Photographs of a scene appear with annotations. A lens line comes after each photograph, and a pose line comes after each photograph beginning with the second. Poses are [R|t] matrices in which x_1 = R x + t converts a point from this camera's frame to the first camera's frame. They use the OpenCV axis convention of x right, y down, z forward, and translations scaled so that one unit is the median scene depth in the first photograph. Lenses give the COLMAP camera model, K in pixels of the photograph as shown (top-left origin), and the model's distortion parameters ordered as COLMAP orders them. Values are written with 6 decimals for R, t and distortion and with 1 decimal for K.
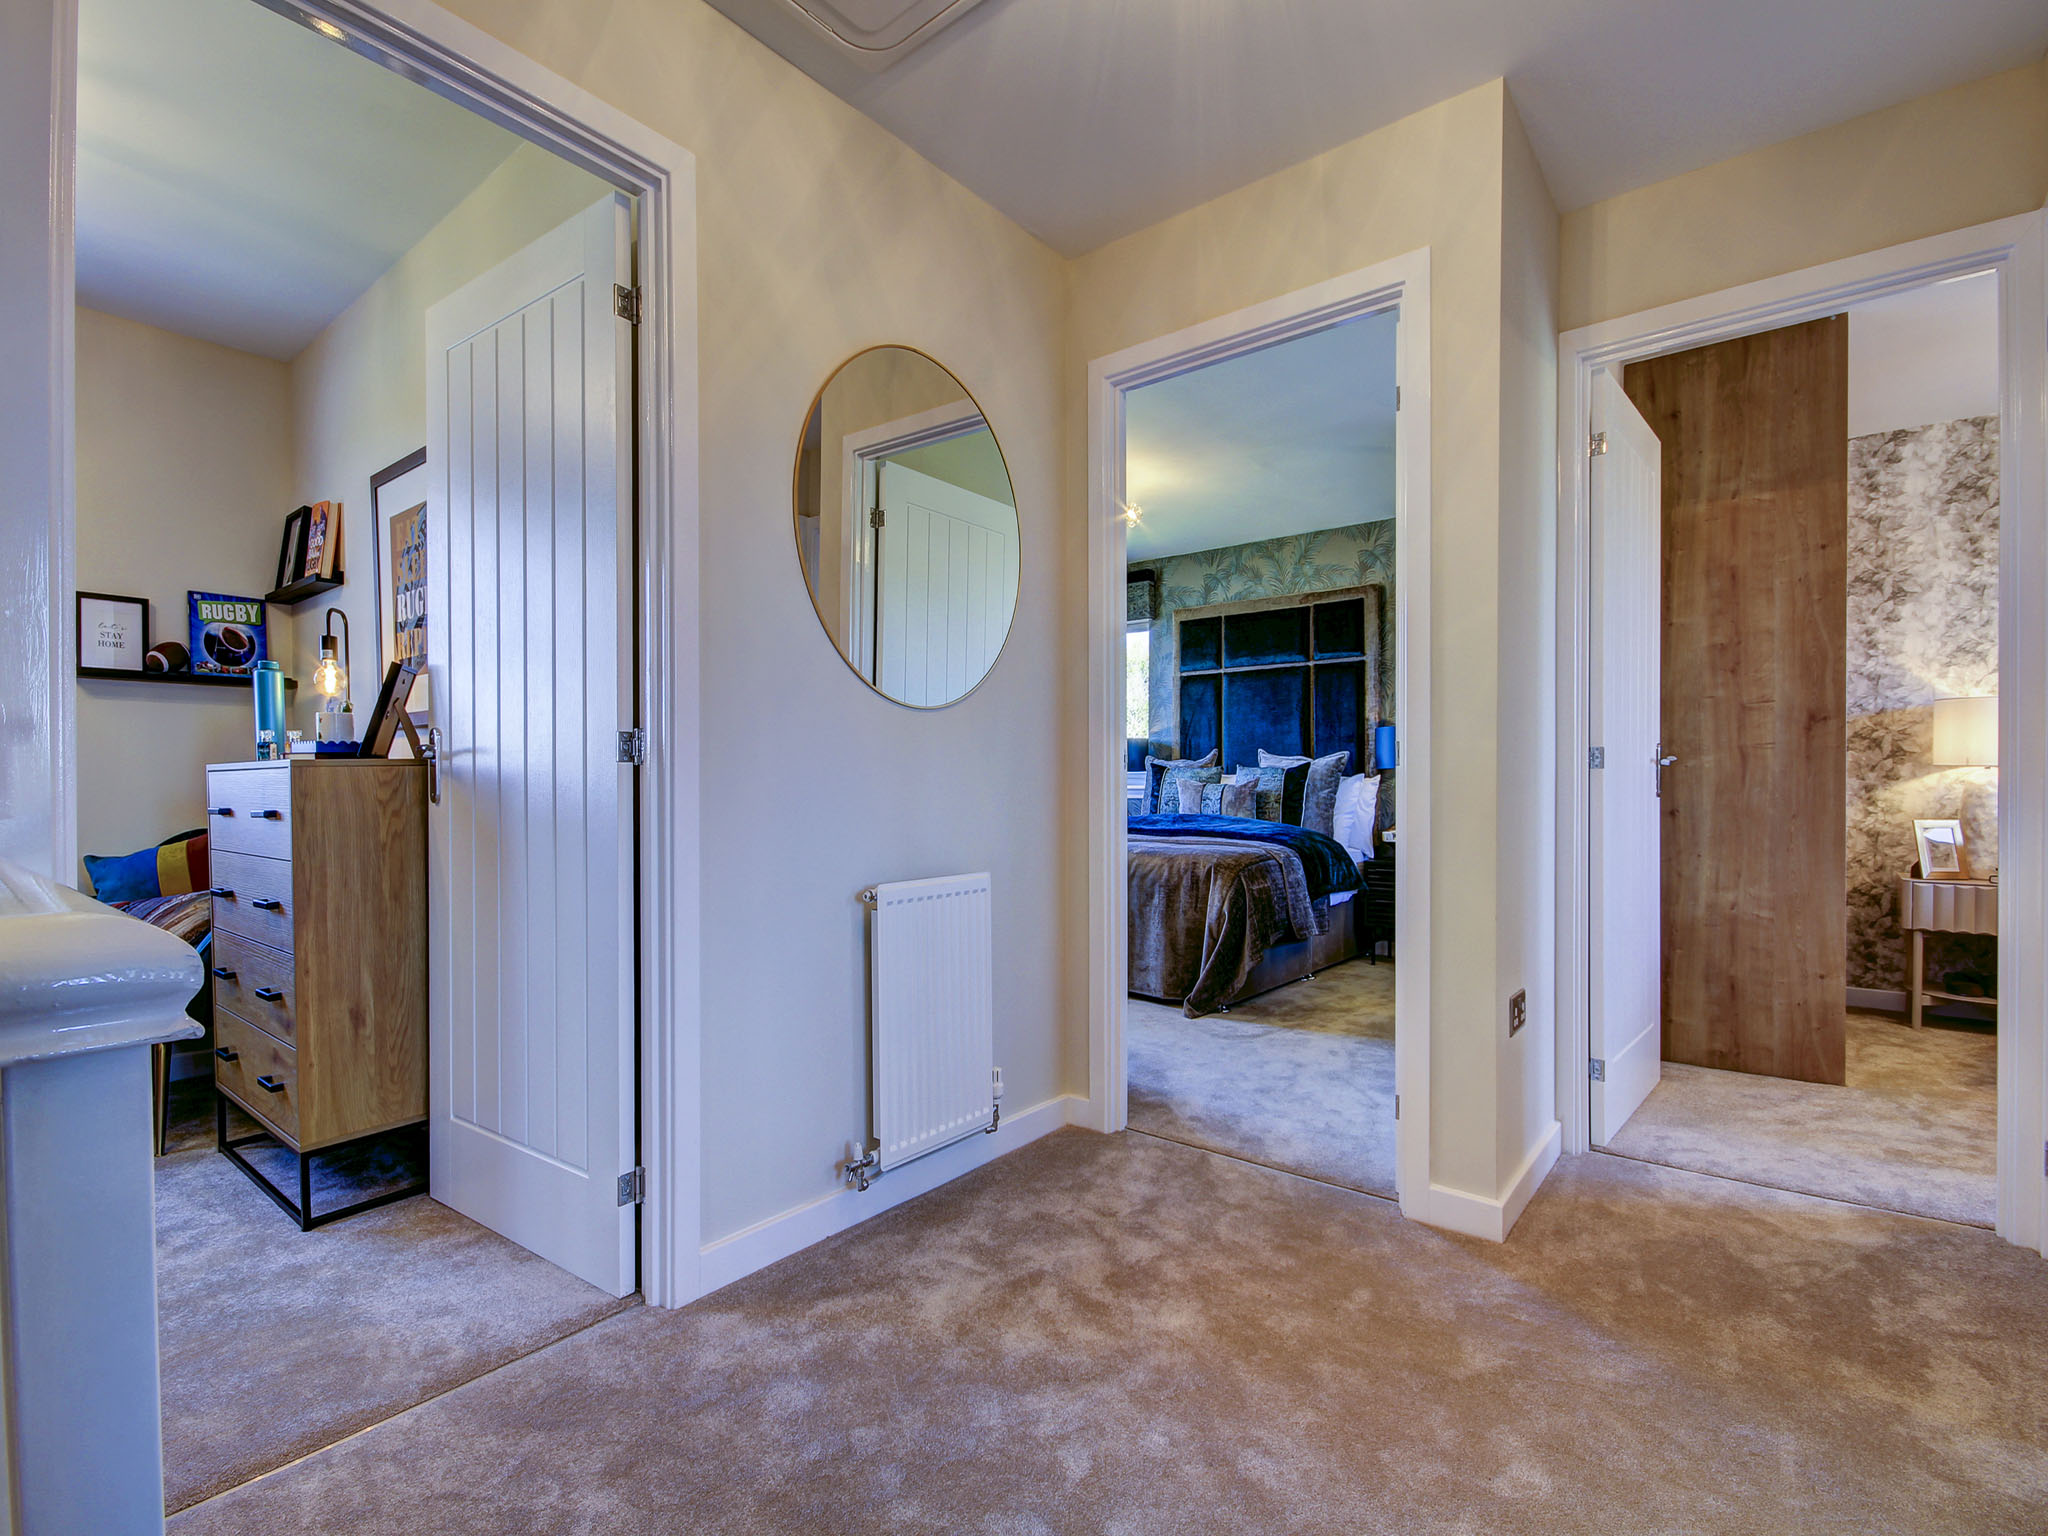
lens RADIAL K [[957.0, 0, 1026.0], [0, 957.0, 778.8], [0, 0, 1]] dist [0.046343, -0.005529]
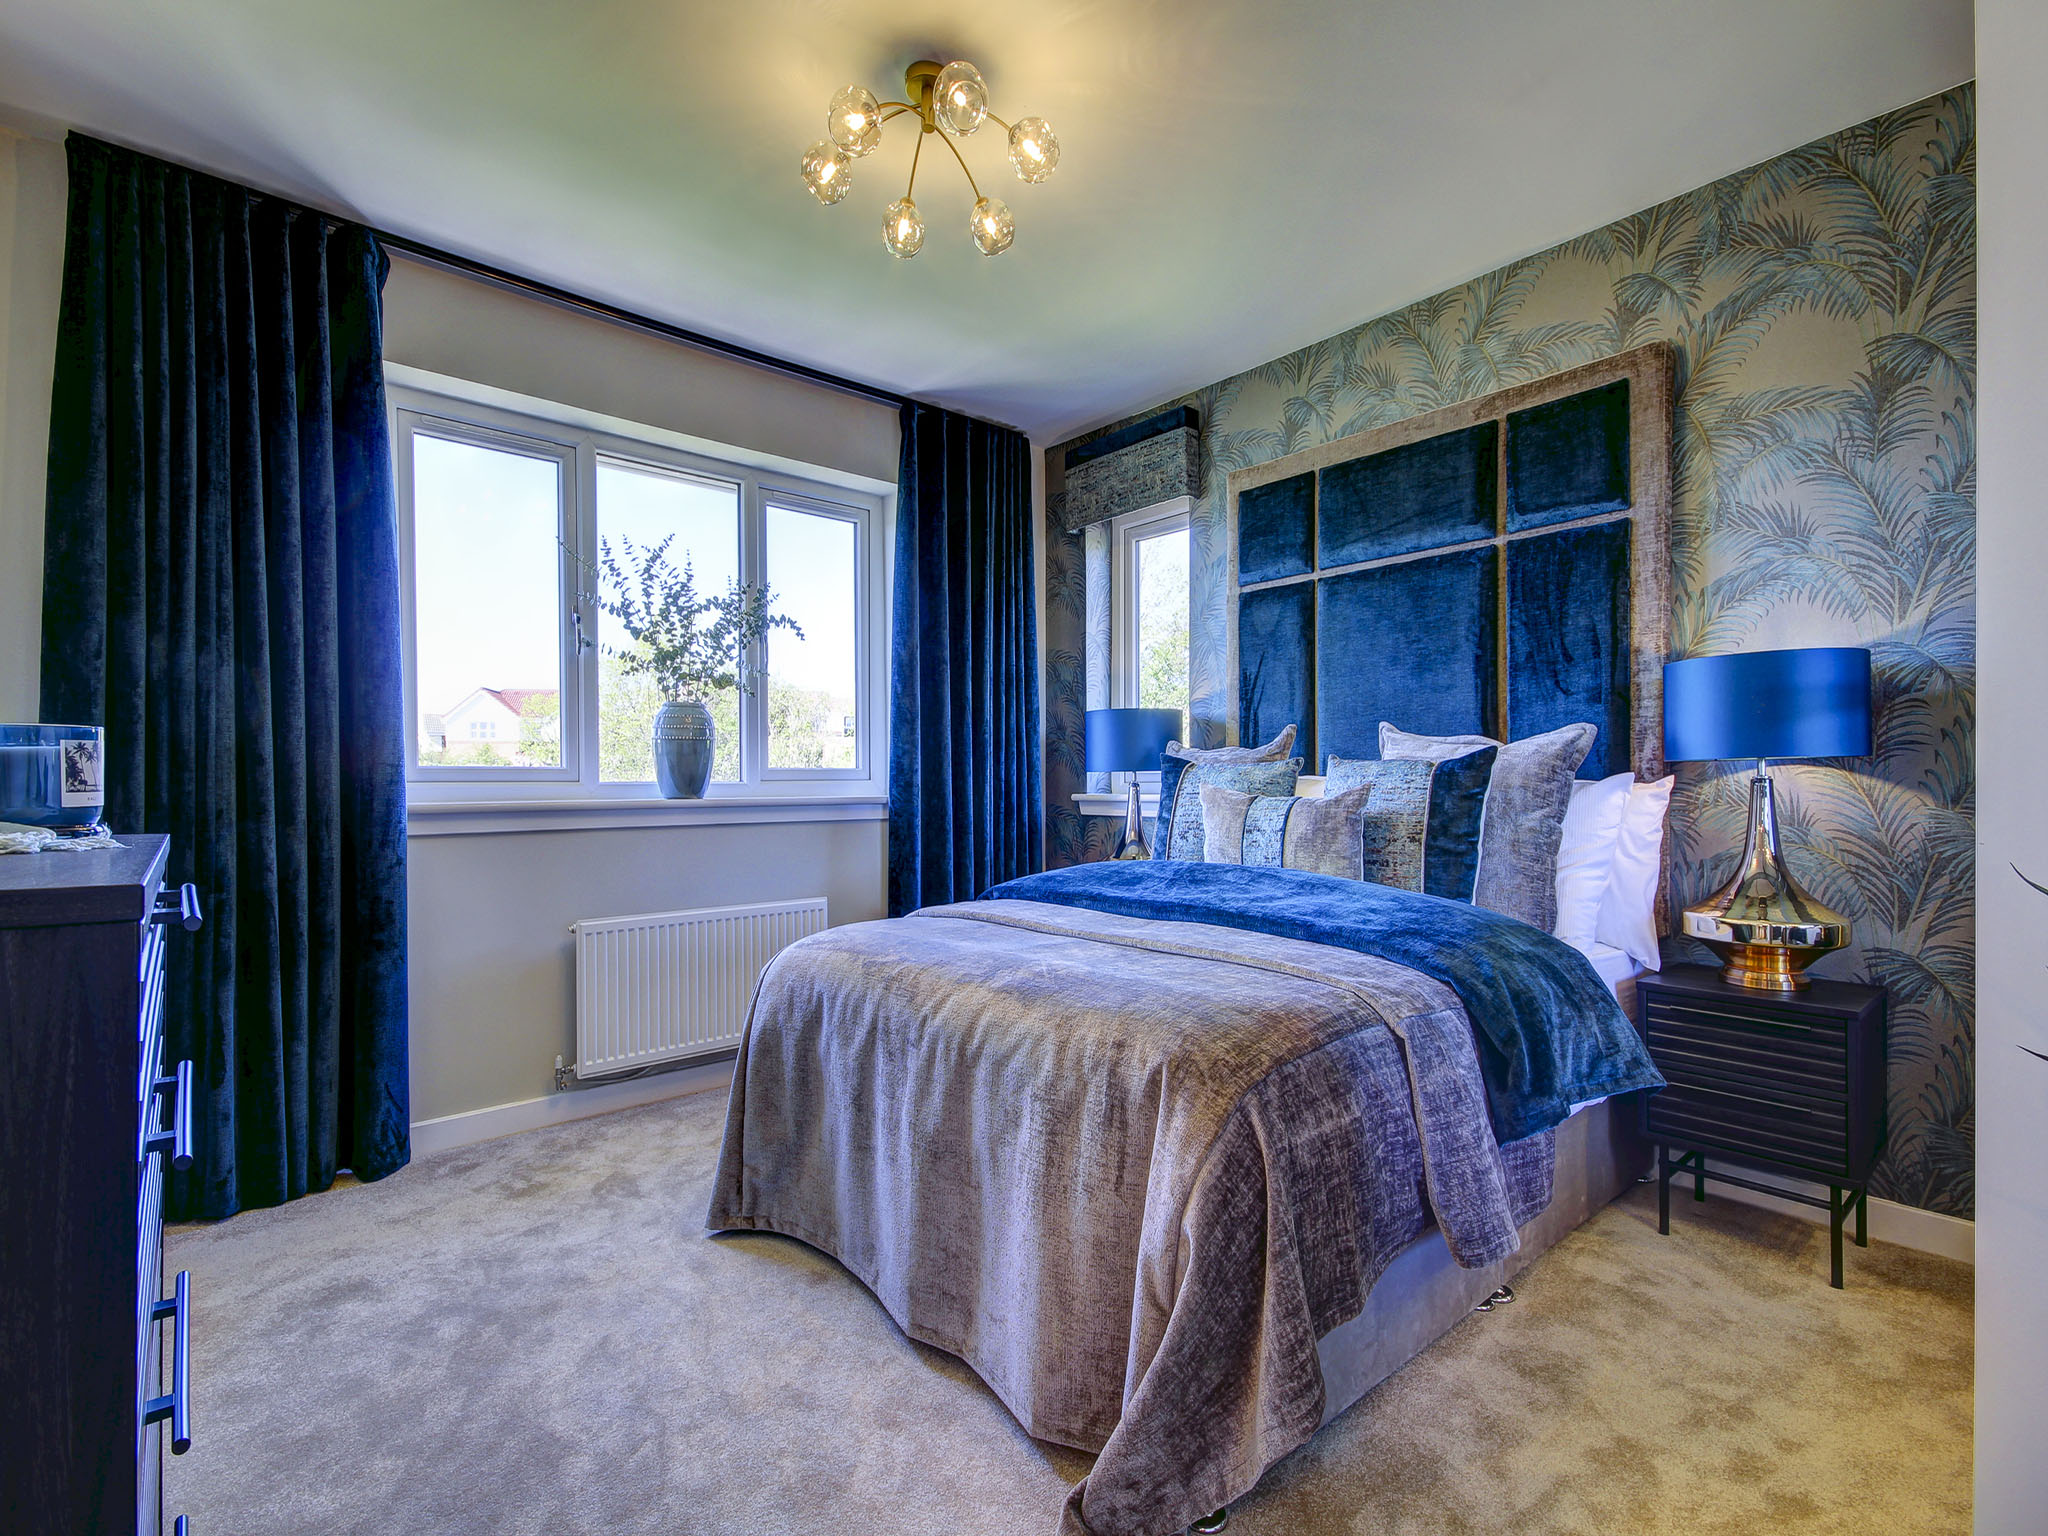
lens RADIAL K [[957.0, 0, 1020.4], [0, 957.0, 778.6], [0, 0, 1]] dist [0.046343, -0.005529]
pose [[0.983968, -0.003956, -0.178299, 0.169955], [0.004144, 0.999991, 0.000678, -0.004748], [0.178295, -0.001406, 0.983976, 0.557601]]
